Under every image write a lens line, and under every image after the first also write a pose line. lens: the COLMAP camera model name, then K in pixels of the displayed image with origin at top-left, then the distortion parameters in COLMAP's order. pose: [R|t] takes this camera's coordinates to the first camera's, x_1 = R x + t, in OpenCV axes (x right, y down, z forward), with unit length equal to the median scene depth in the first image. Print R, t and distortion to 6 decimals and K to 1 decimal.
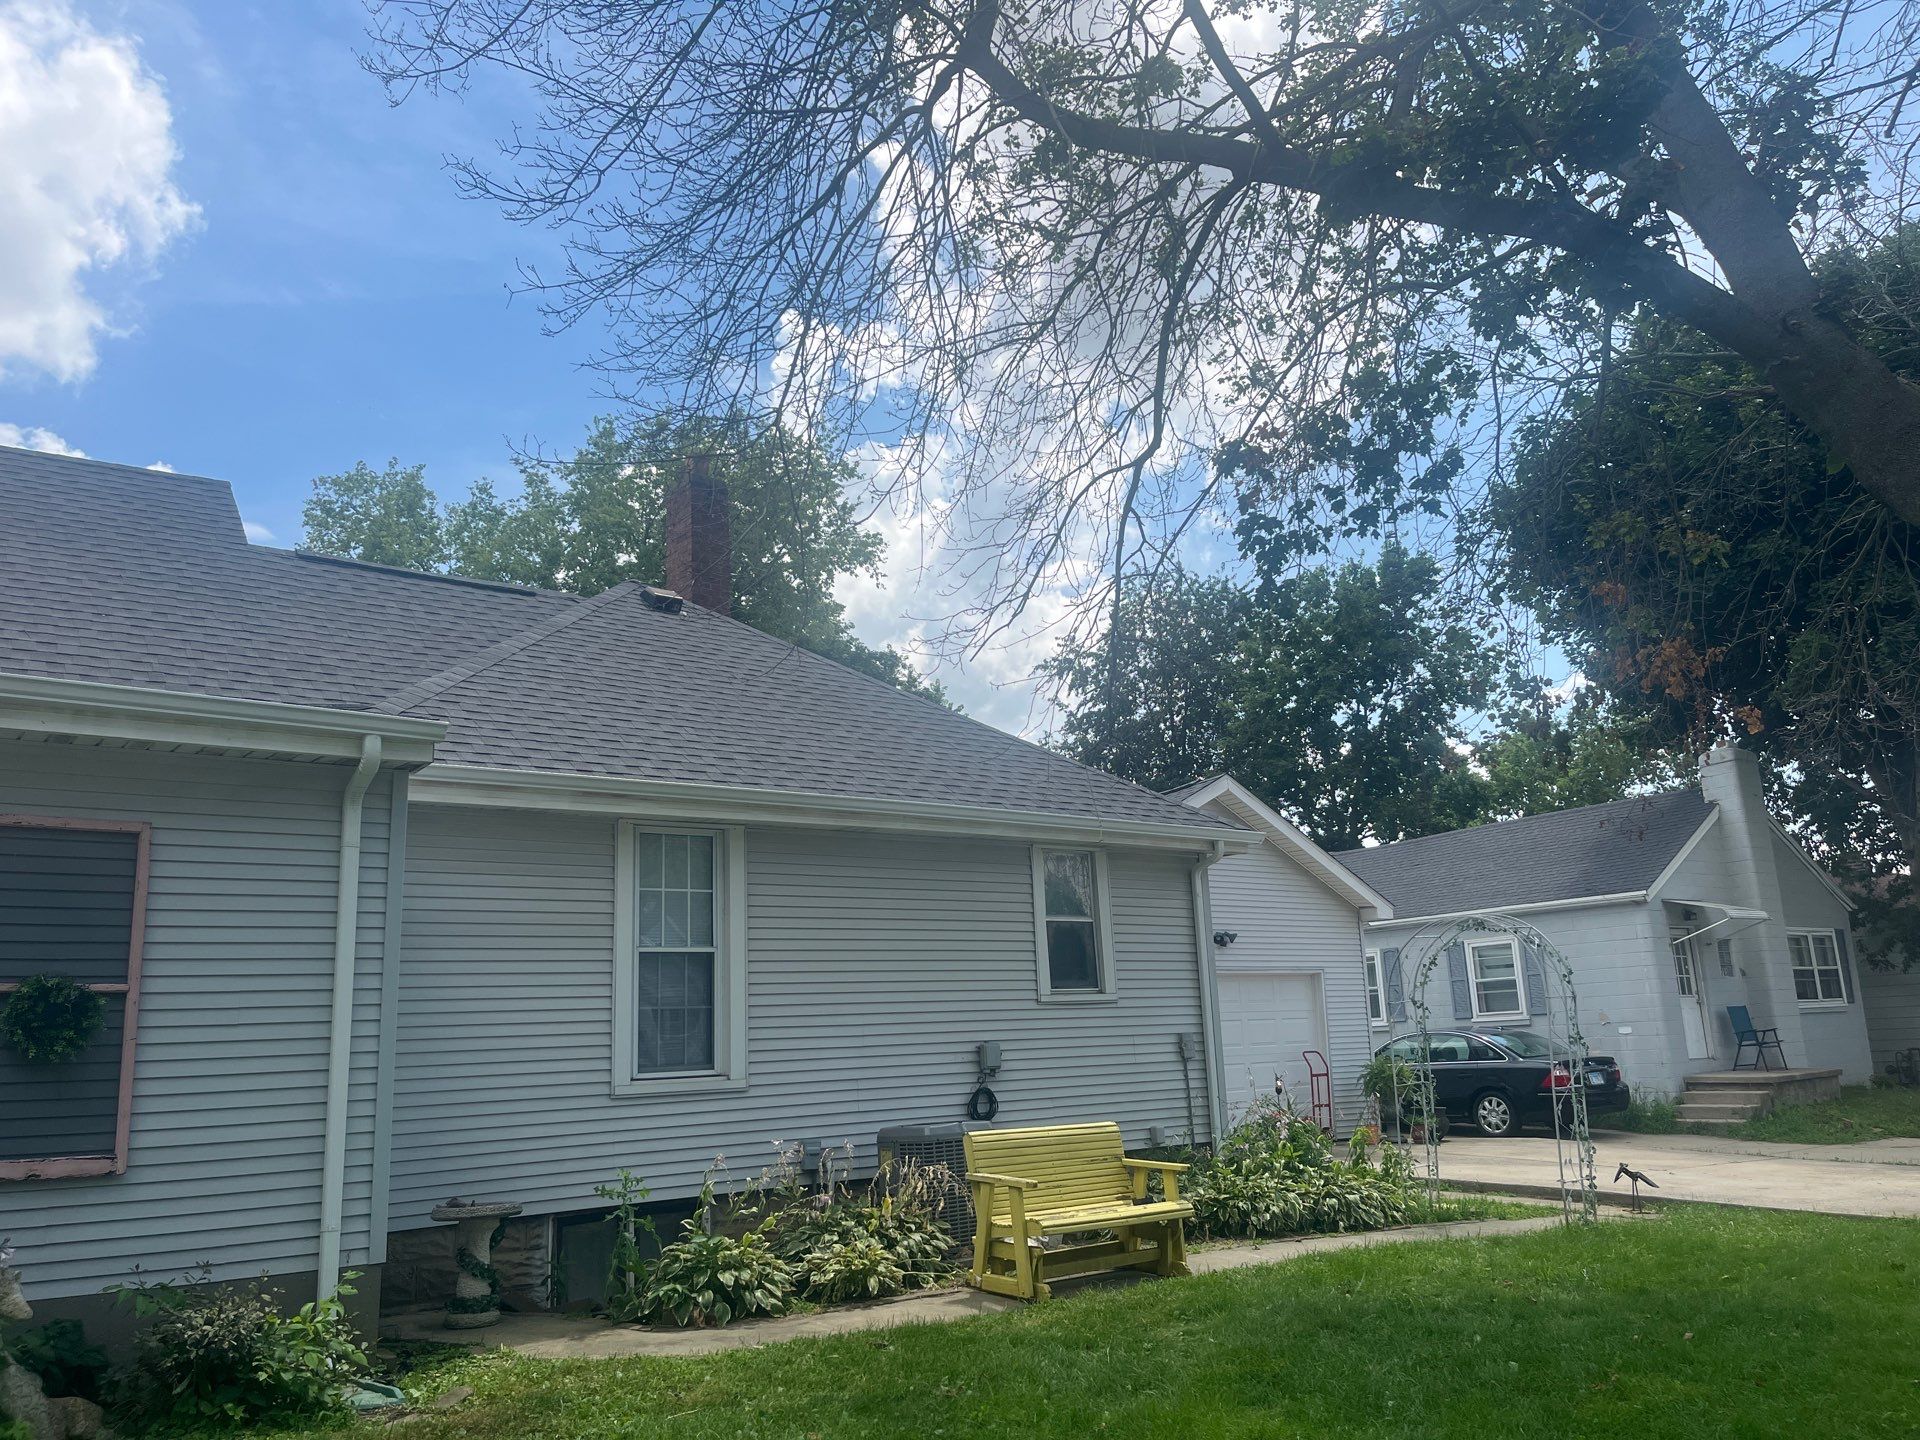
lens RADIAL K [[1504.4, 0, 960.0], [0, 1504.4, 720.0], [0, 0, 1]] dist [0.005594, 0.001319]
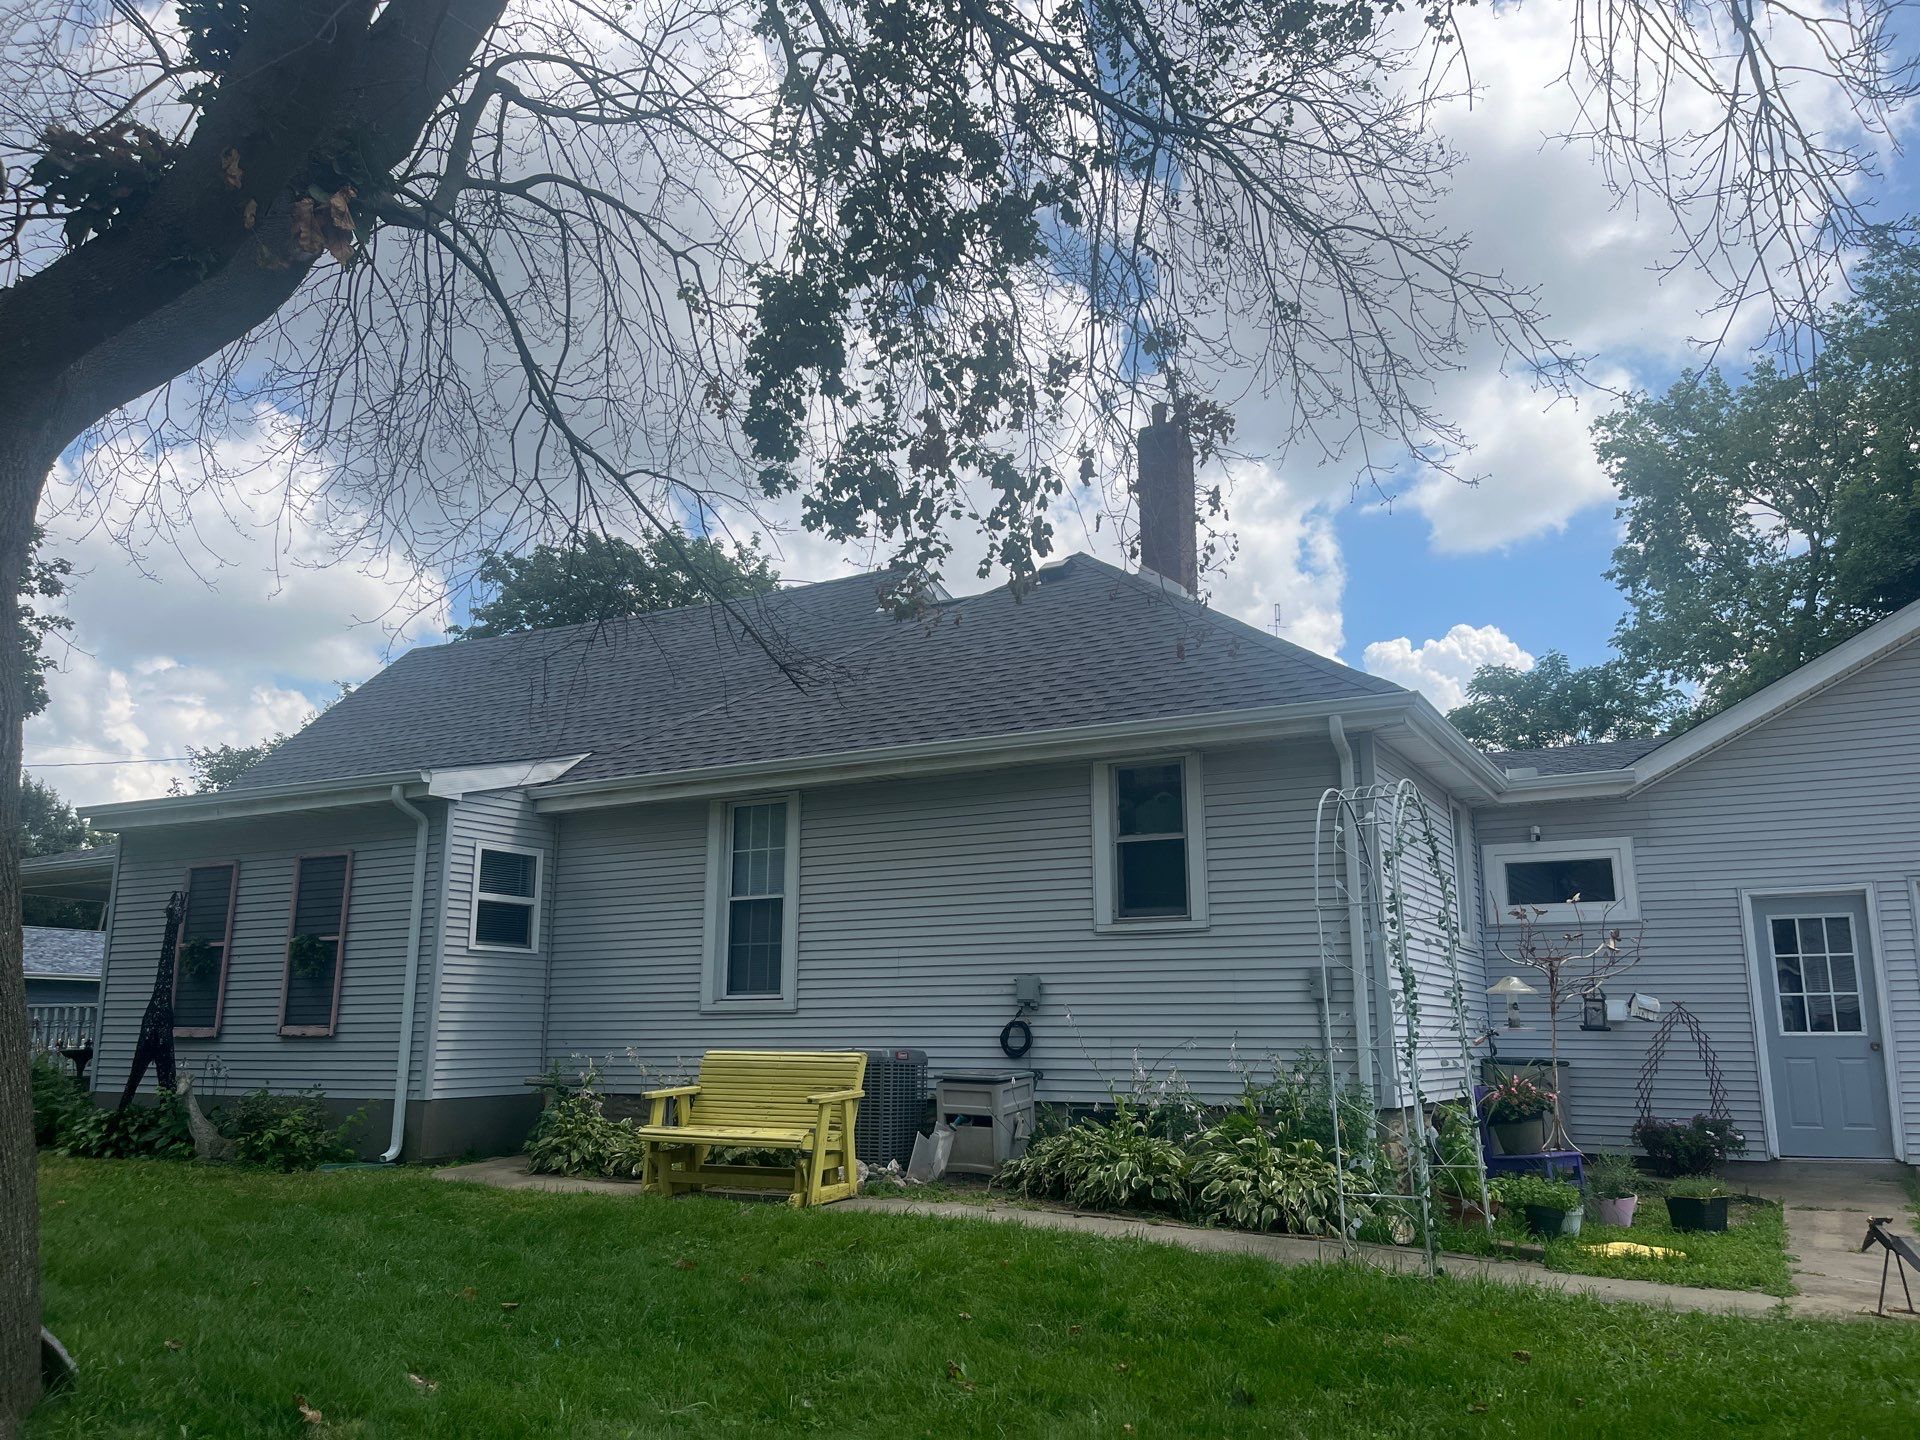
lens RADIAL K [[1504.4, 0, 960.0], [0, 1504.4, 720.0], [0, 0, 1]] dist [0.005594, 0.001319]
pose [[0.374392, -0.131610, -0.917883, 0.958729], [0.193385, 0.979192, -0.061522, 0.110028], [0.906881, -0.154471, 0.392053, 0.637746]]
